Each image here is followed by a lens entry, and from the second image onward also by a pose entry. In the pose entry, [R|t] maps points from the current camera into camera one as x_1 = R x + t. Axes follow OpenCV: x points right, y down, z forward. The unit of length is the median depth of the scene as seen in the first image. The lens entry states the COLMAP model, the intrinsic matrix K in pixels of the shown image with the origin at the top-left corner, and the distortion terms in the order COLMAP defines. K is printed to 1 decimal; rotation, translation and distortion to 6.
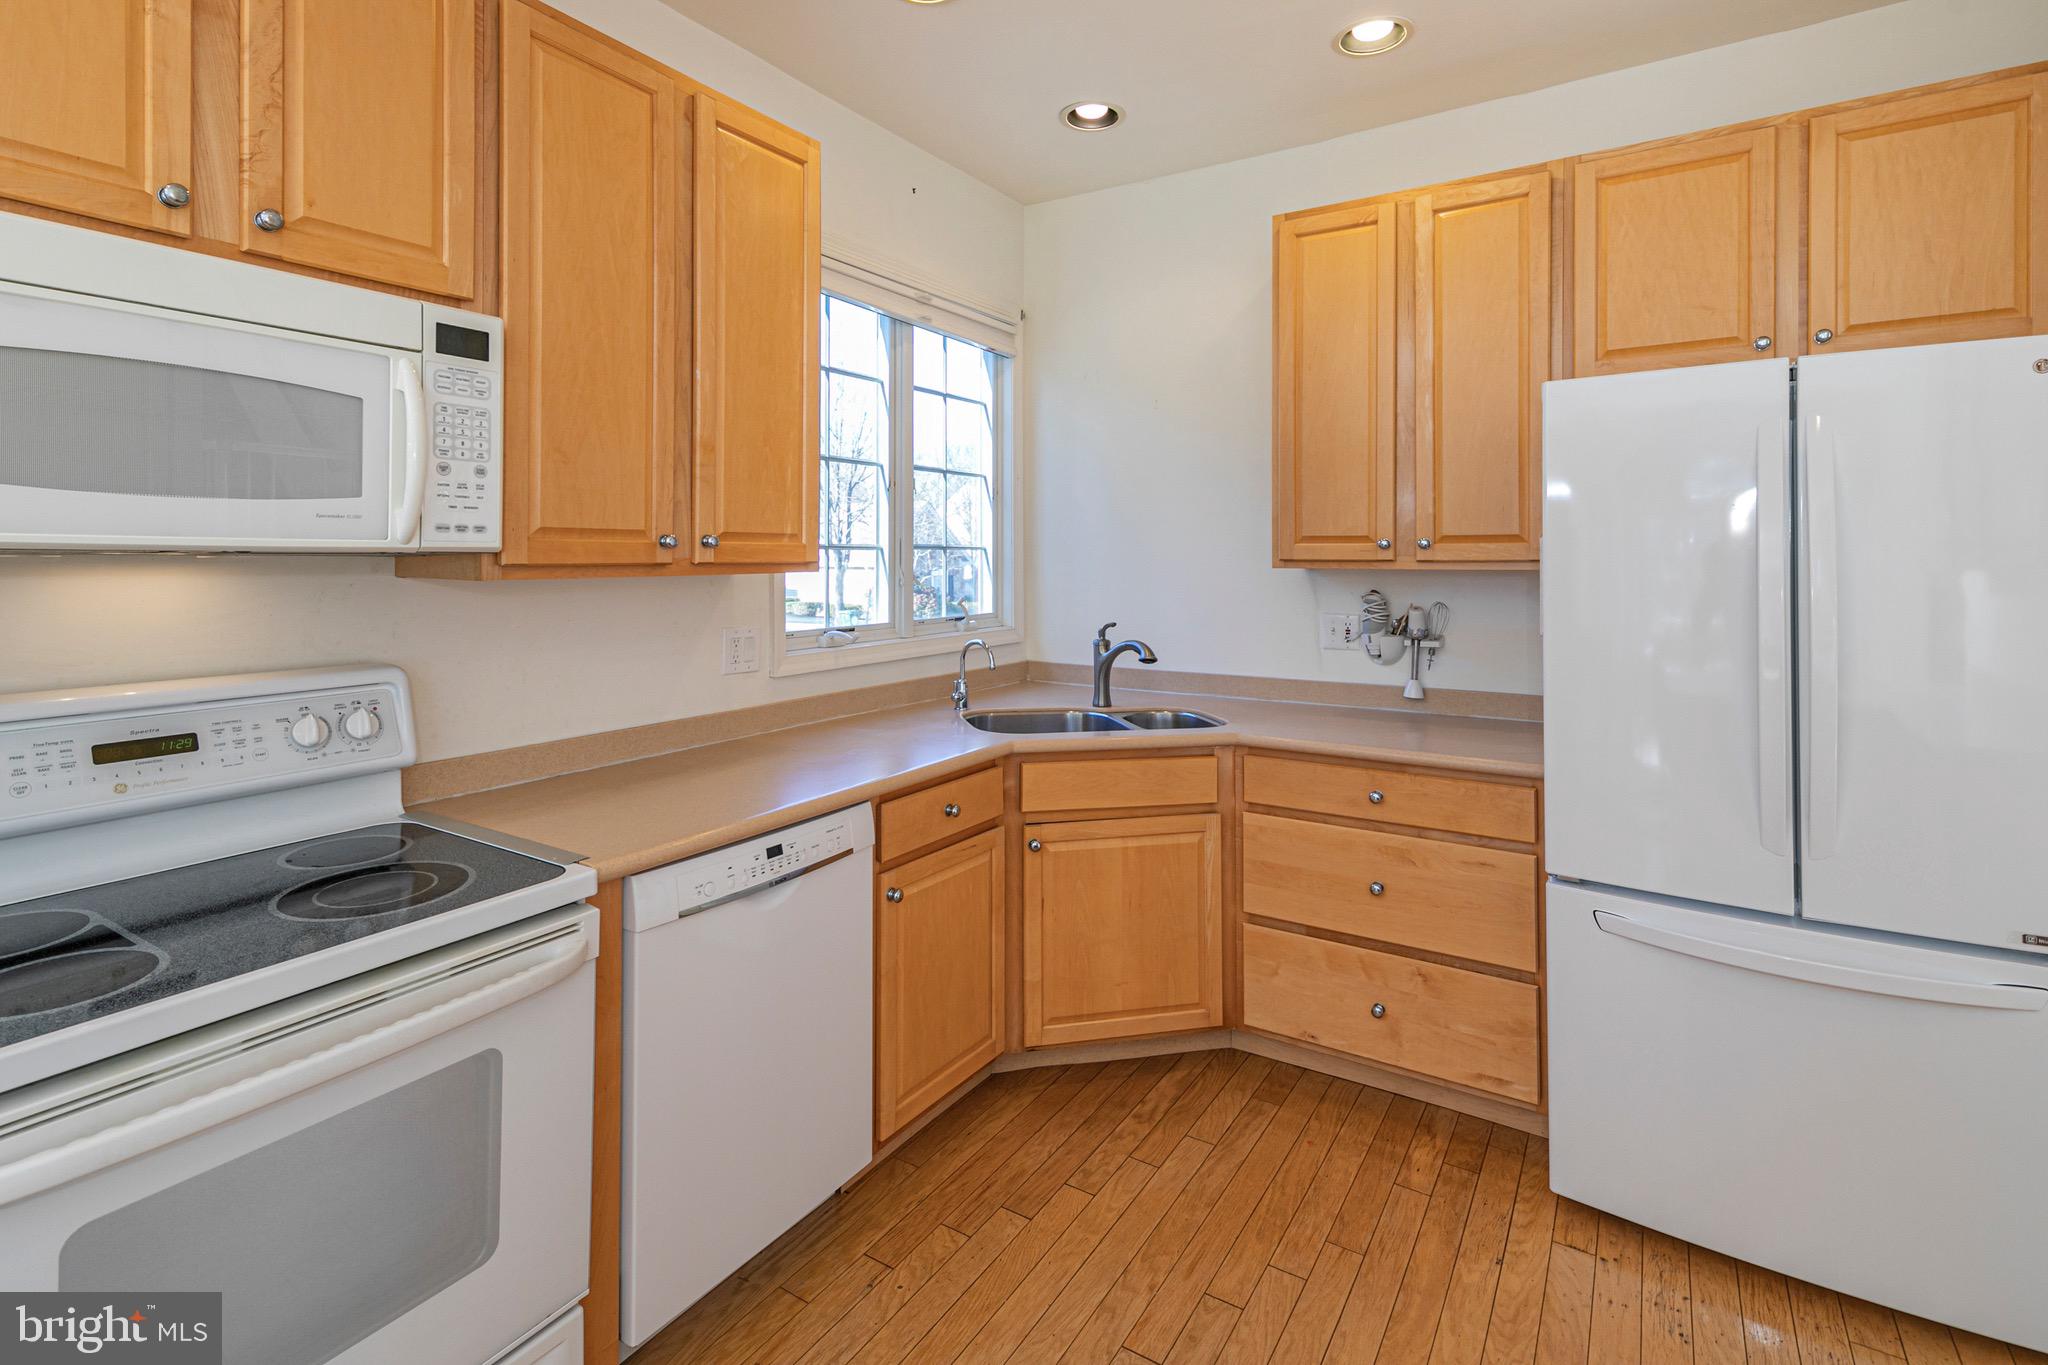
lens RADIAL K [[982.7, 0, 1010.2], [0, 982.7, 580.0], [0, 0, 1]] dist [0.019104, -0.002360]
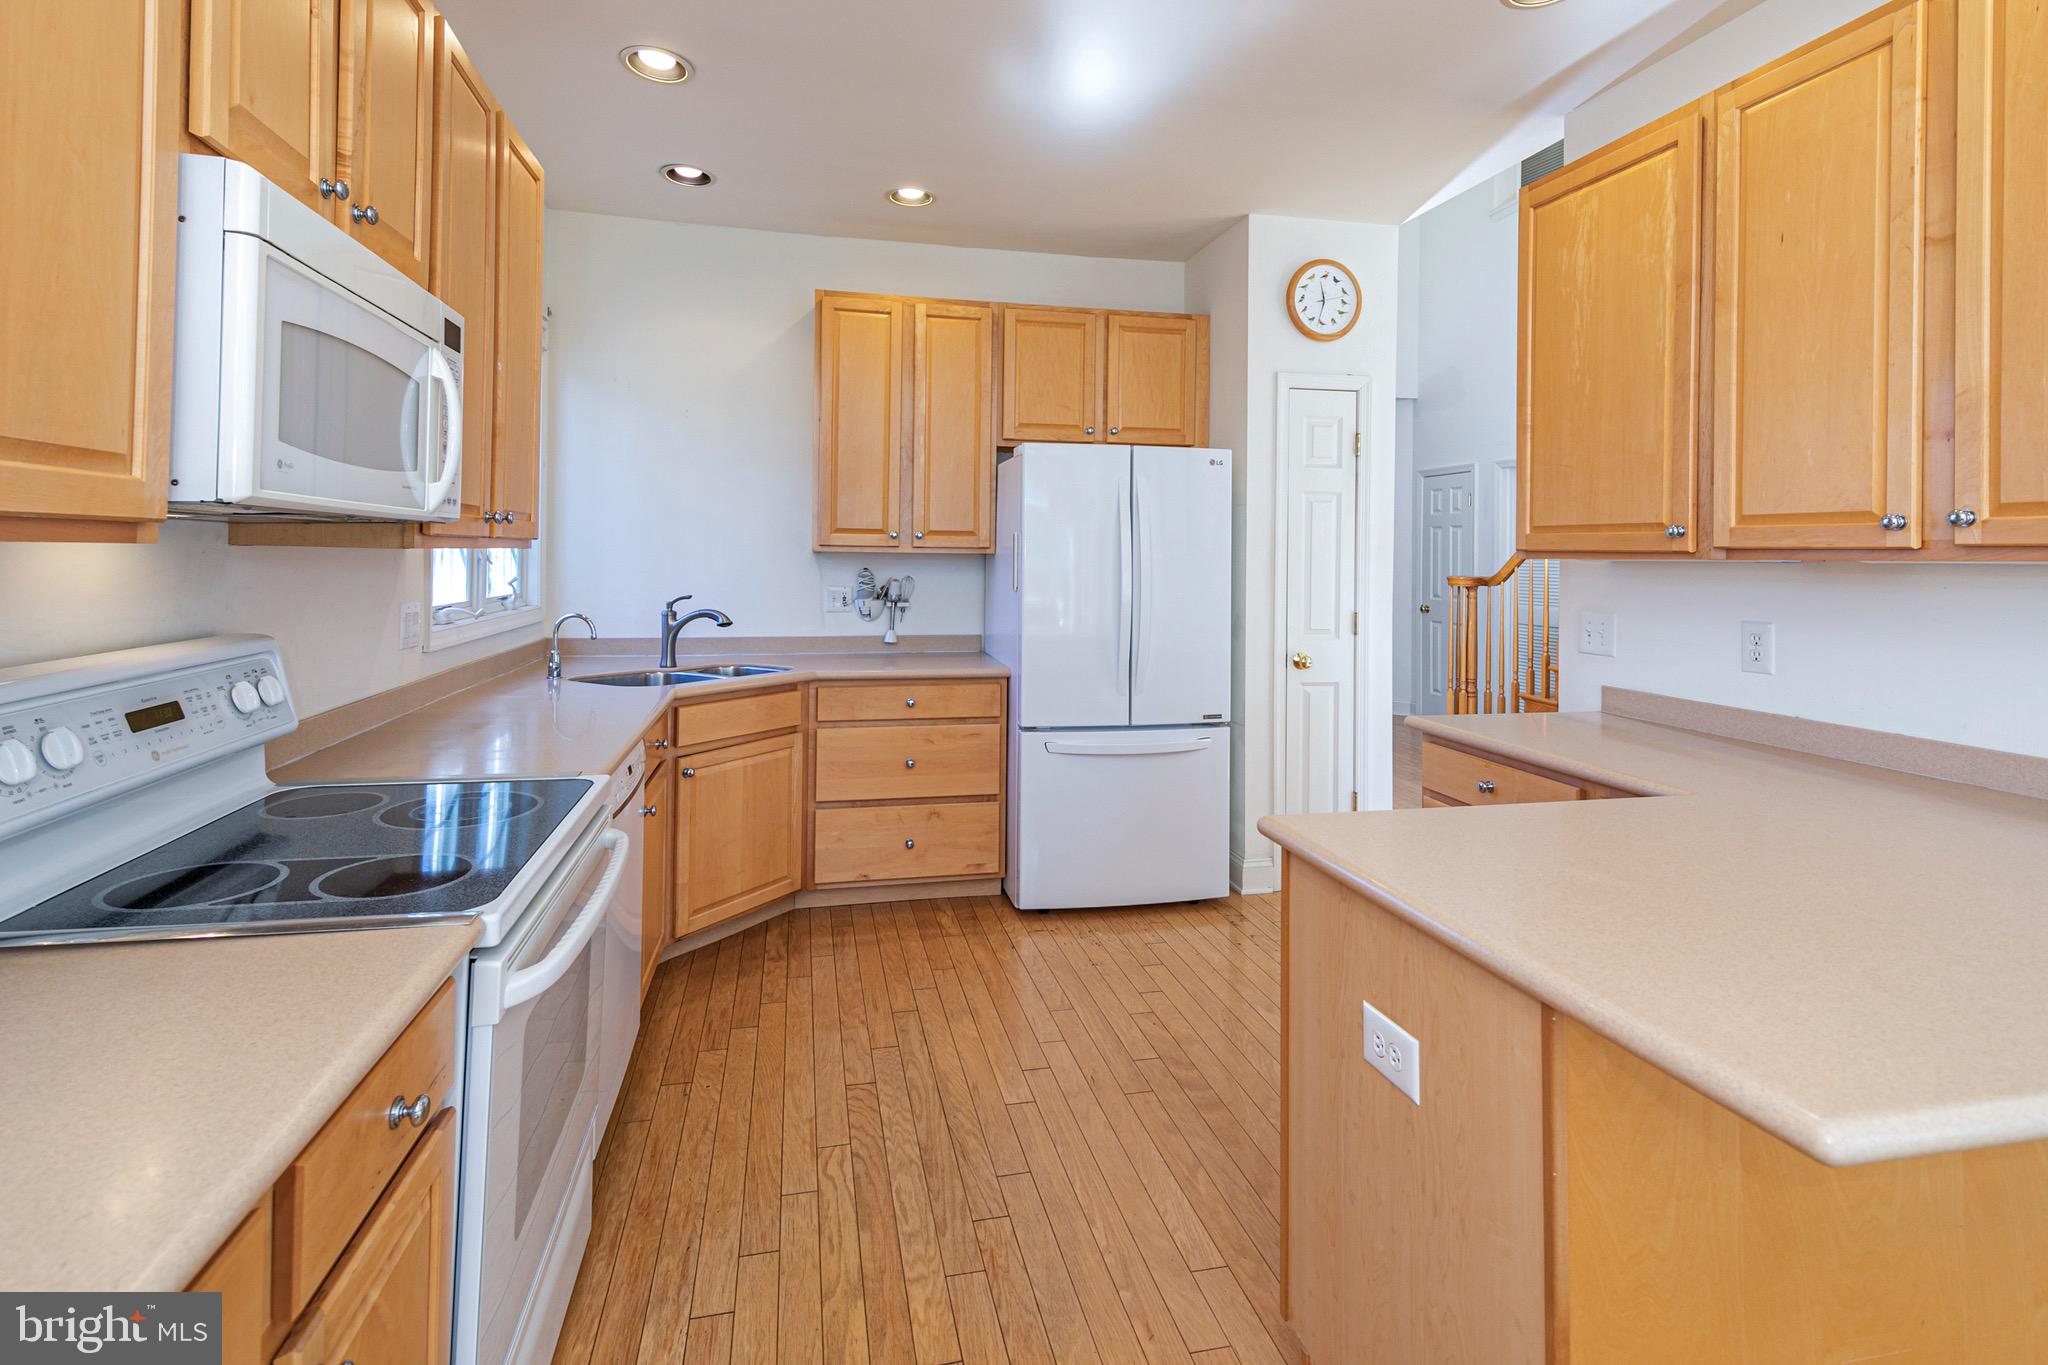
lens RADIAL K [[981.9, 0, 1004.8], [0, 981.9, 599.8], [0, 0, 1]] dist [0.019481, -0.001375]
pose [[0.702767, -0.023993, 0.711016, -0.554605], [0.005193, 0.999578, 0.028598, 0.018558], [-0.711402, -0.016405, 0.702594, -0.146159]]
